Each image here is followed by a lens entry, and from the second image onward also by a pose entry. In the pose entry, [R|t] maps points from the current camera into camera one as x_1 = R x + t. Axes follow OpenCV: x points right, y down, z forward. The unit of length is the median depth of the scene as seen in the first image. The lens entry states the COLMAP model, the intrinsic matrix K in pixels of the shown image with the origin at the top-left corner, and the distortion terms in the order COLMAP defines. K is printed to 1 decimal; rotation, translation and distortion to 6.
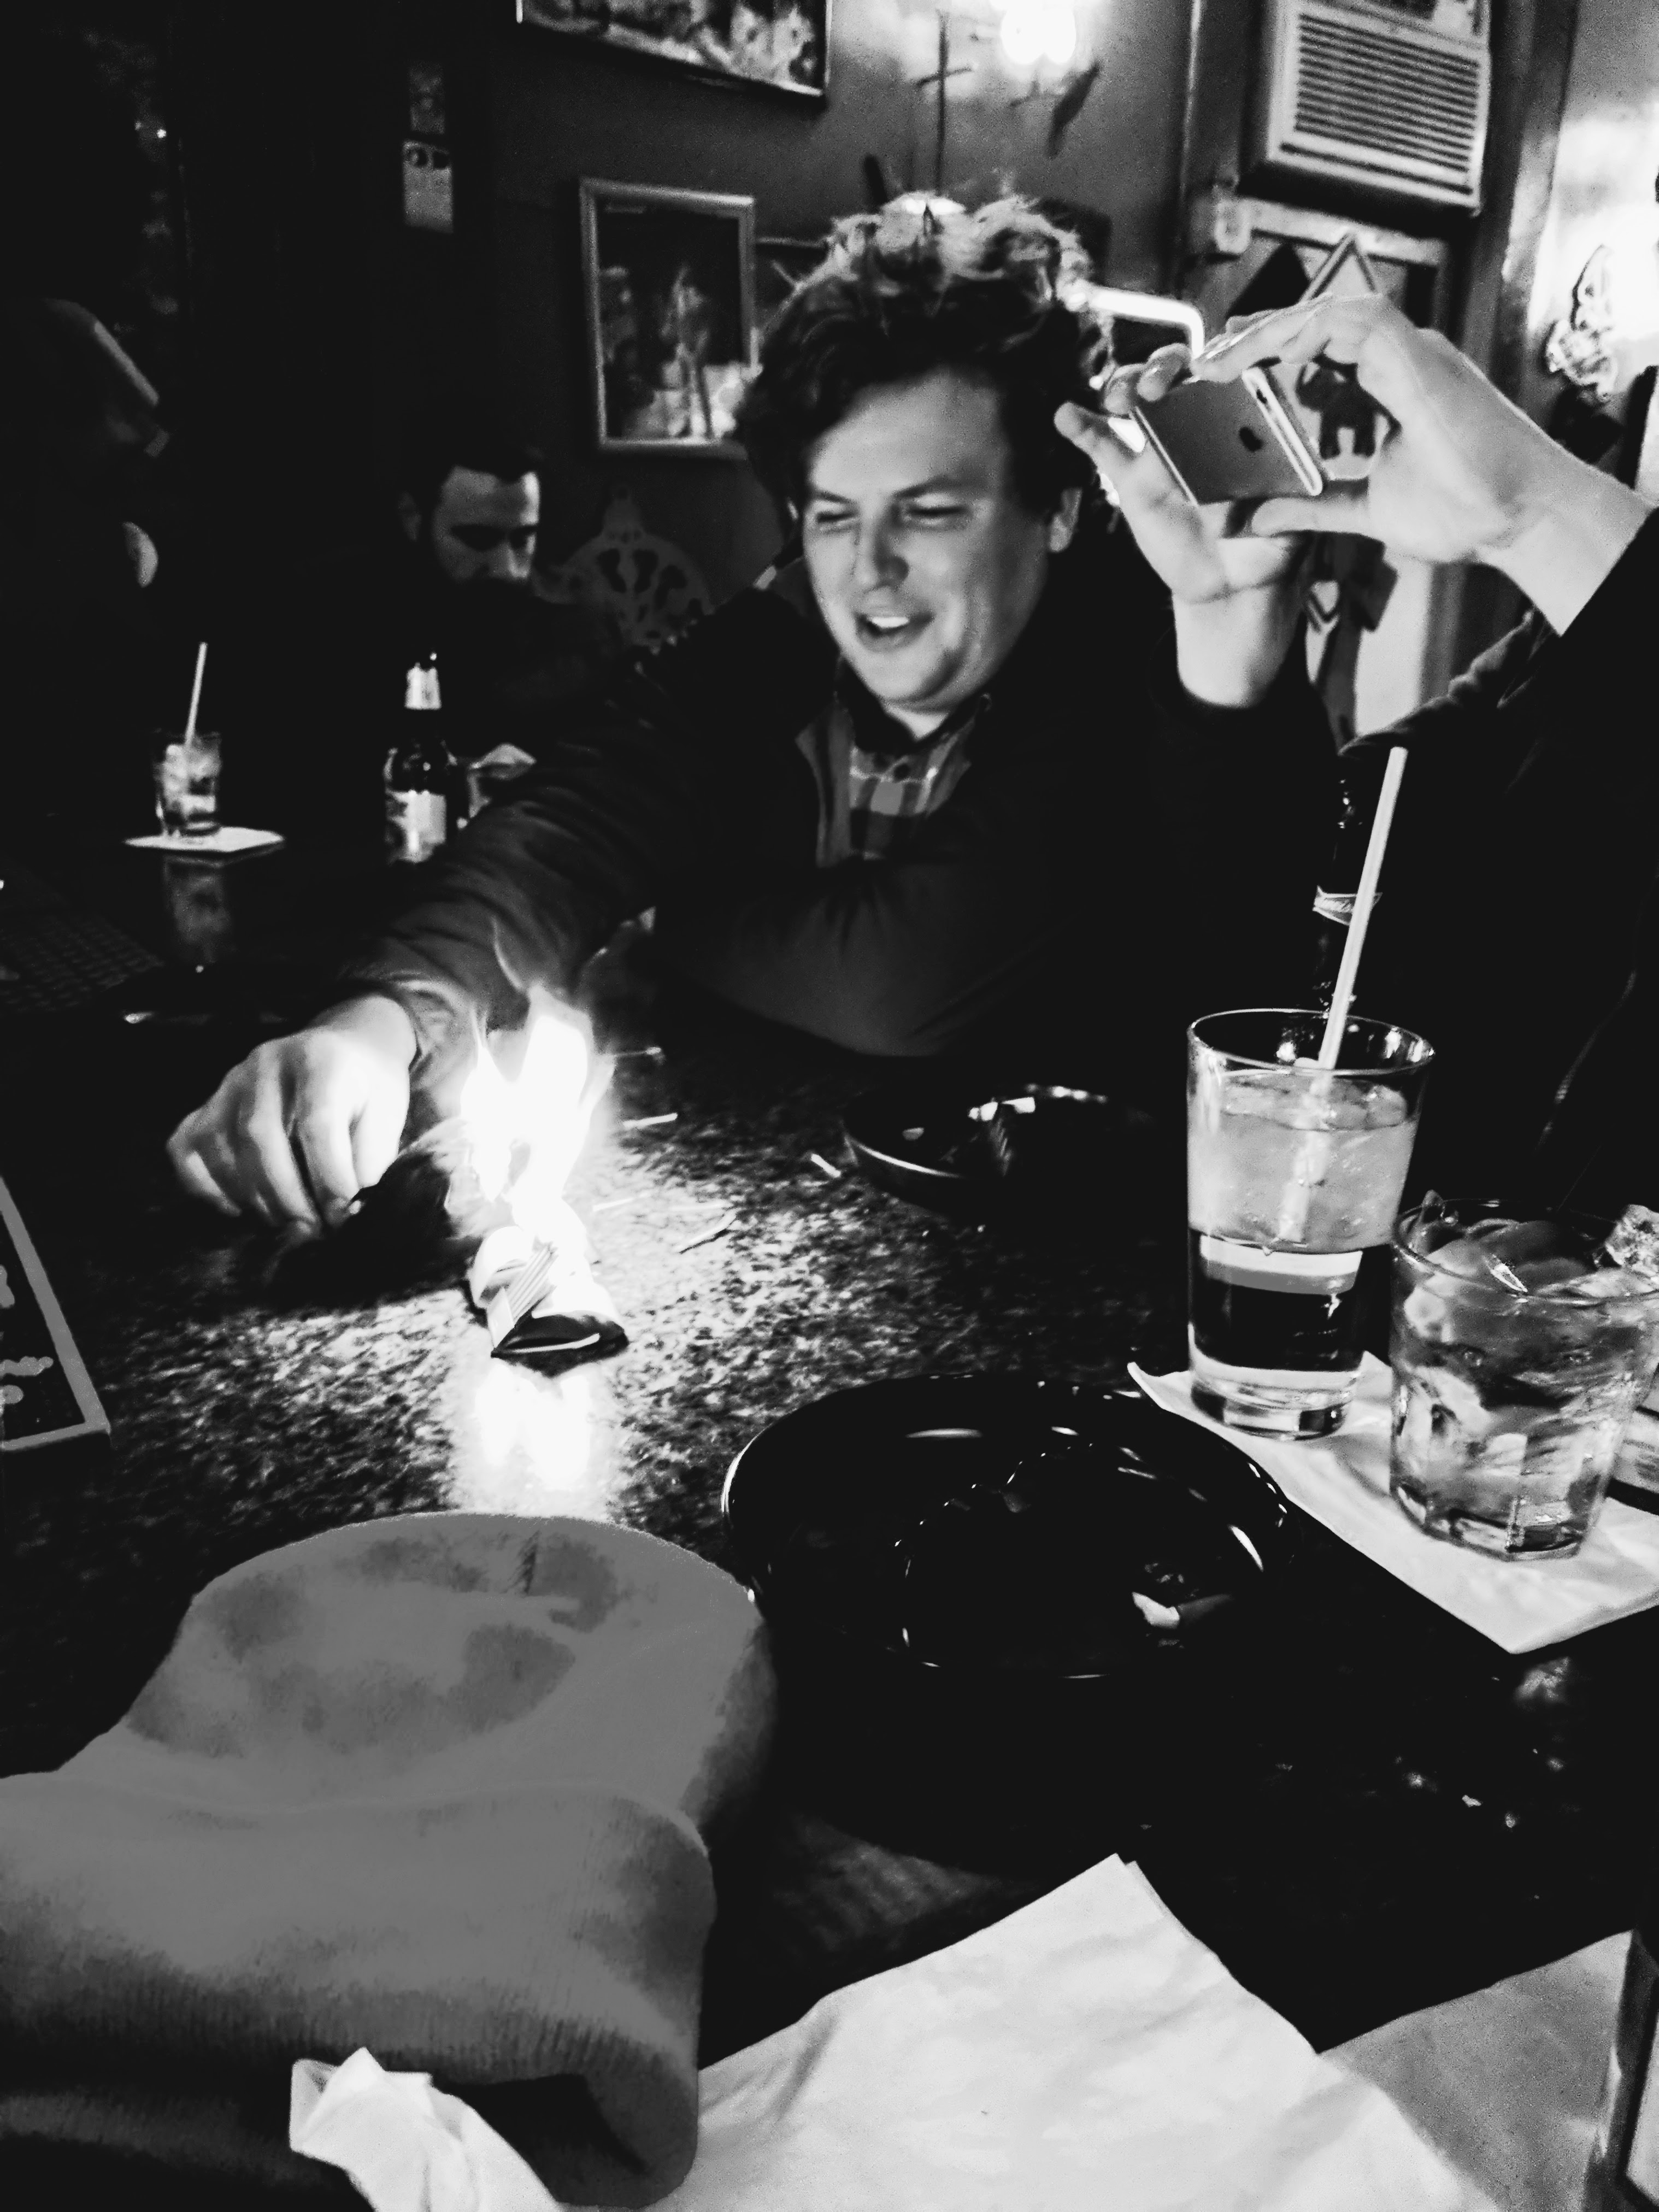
lens RADIAL K [[1659.7, 0, 823.3], [0, 1659.7, 1102.2], [0, 0, 1]] dist [-0.006134, 0.024296]
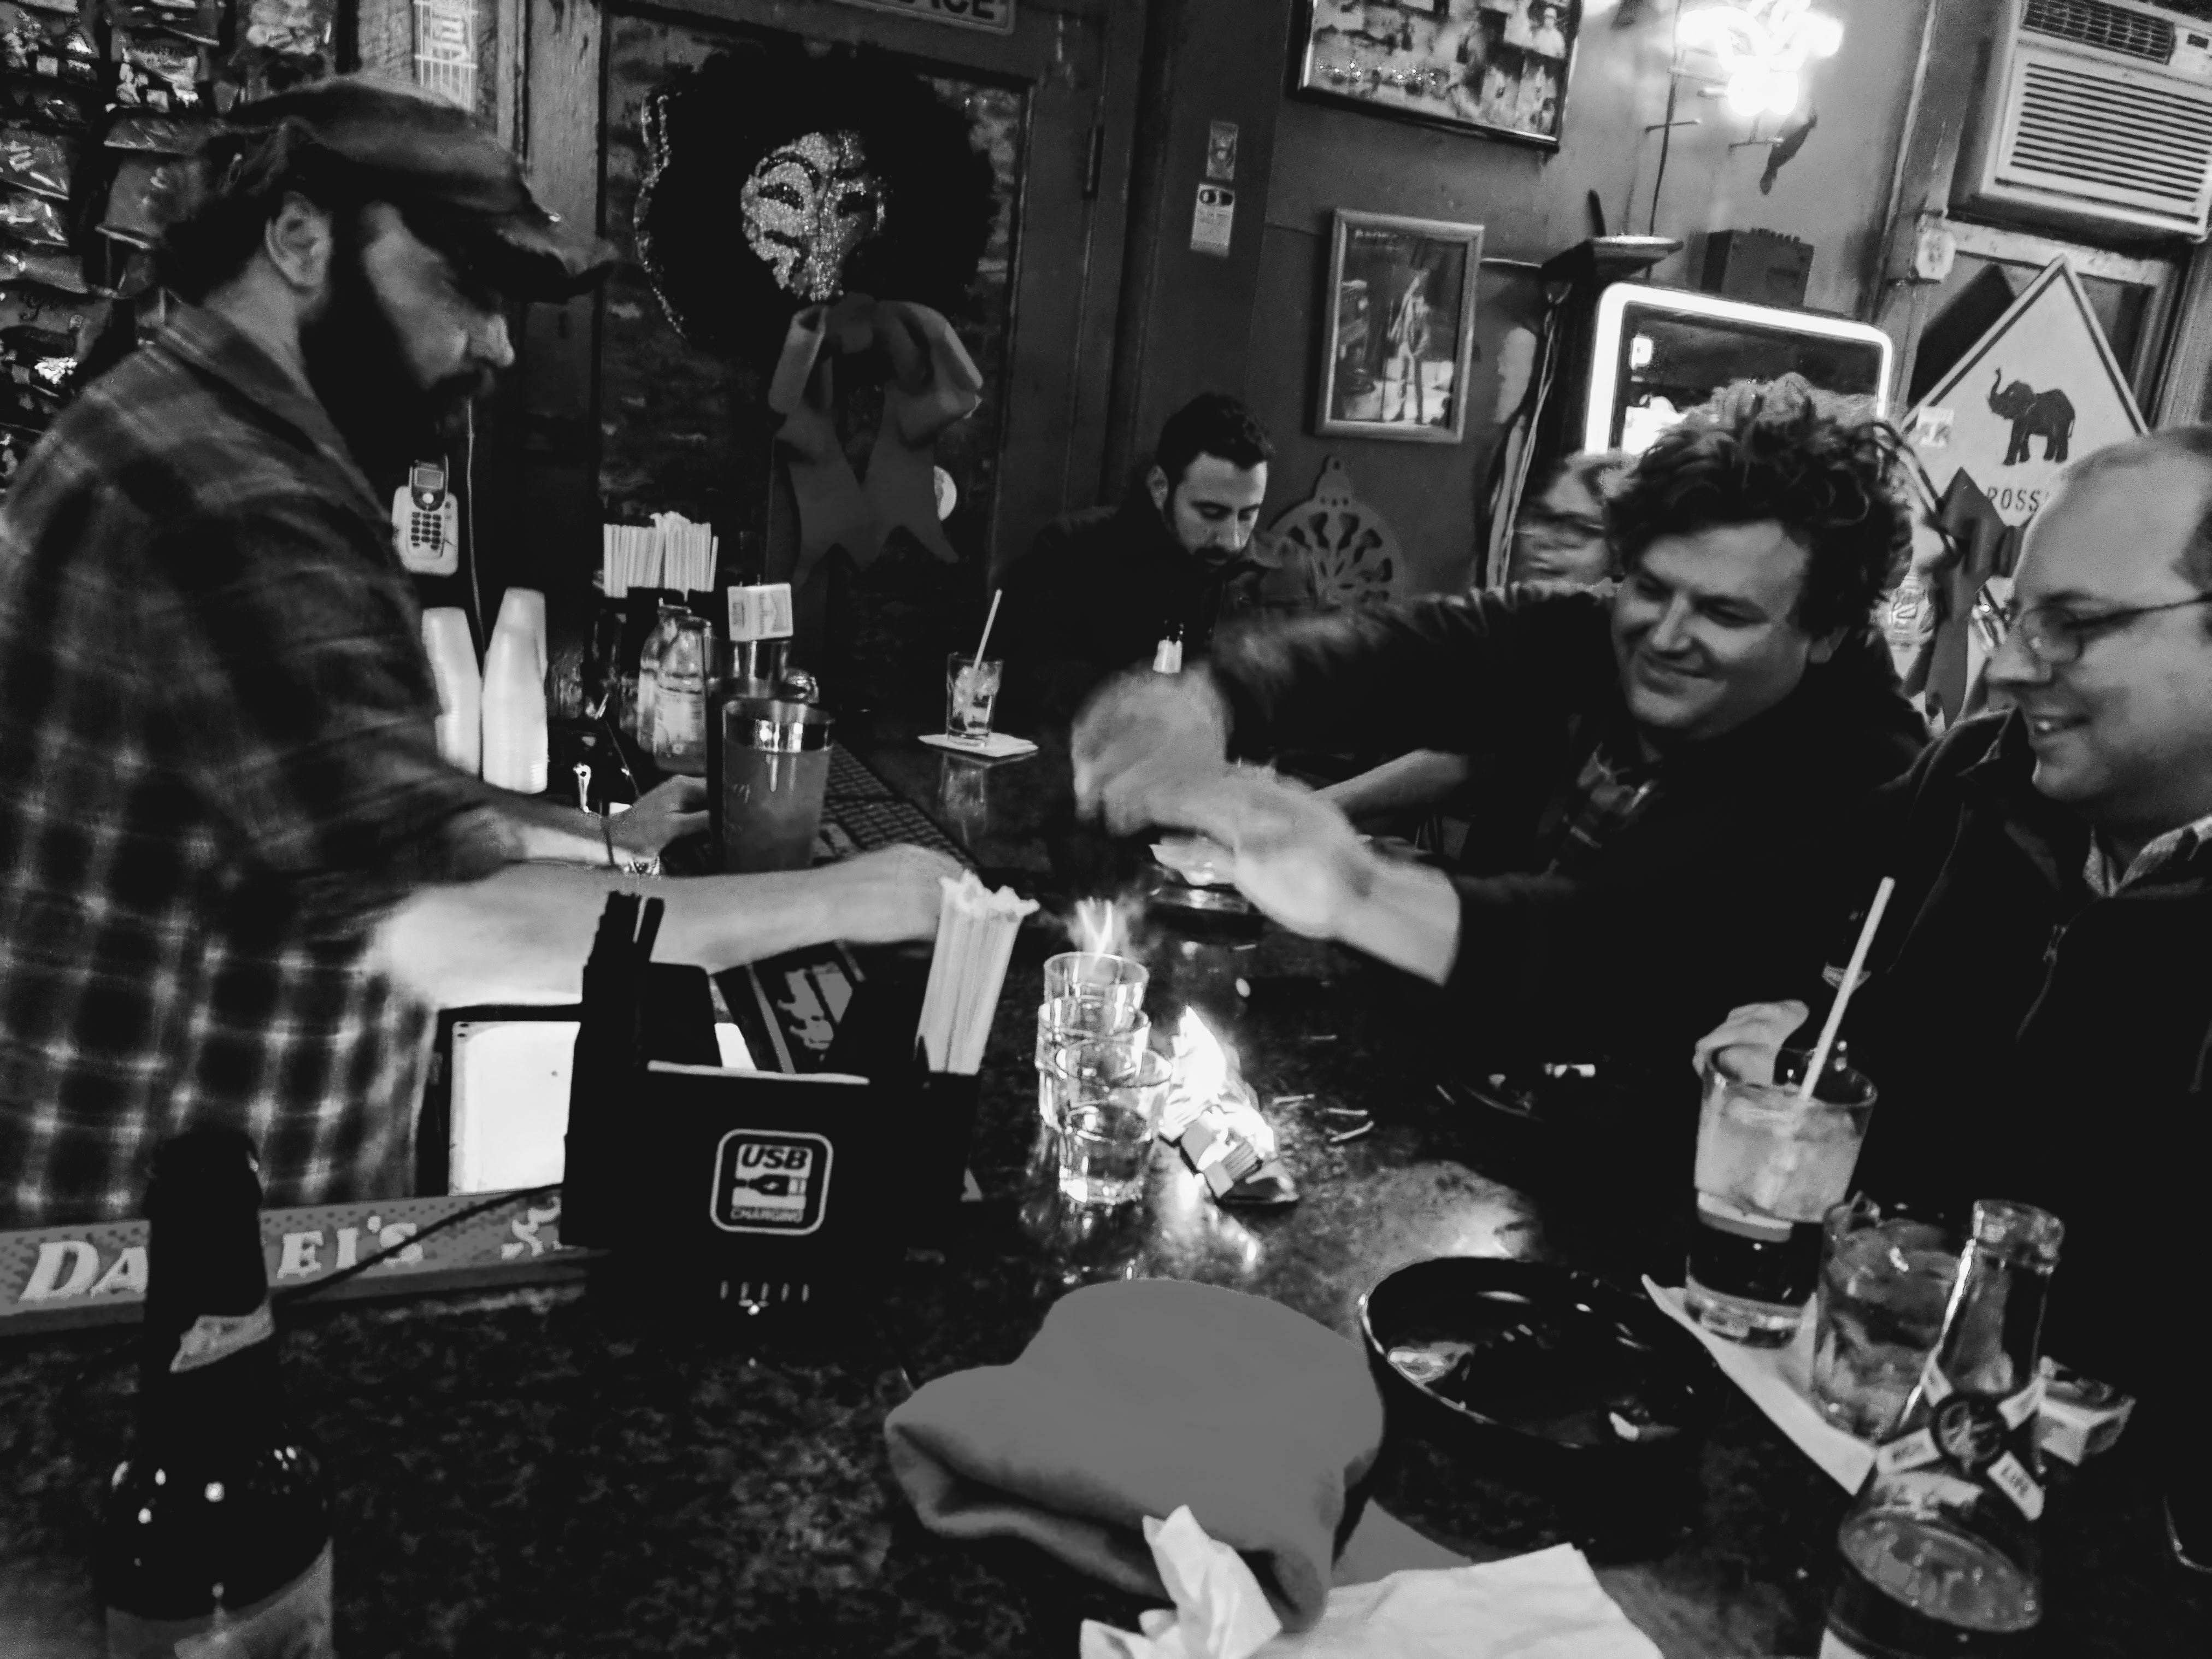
lens RADIAL K [[1659.7, 0, 1098.6], [0, 1659.7, 818.1], [0, 0, 1]] dist [-0.006134, 0.024296]
pose [[0.968918, 0.123289, -0.214469, -0.003590], [-0.141221, 0.987476, -0.070345, -0.017639], [0.203111, 0.098446, 0.974194, -0.143019]]
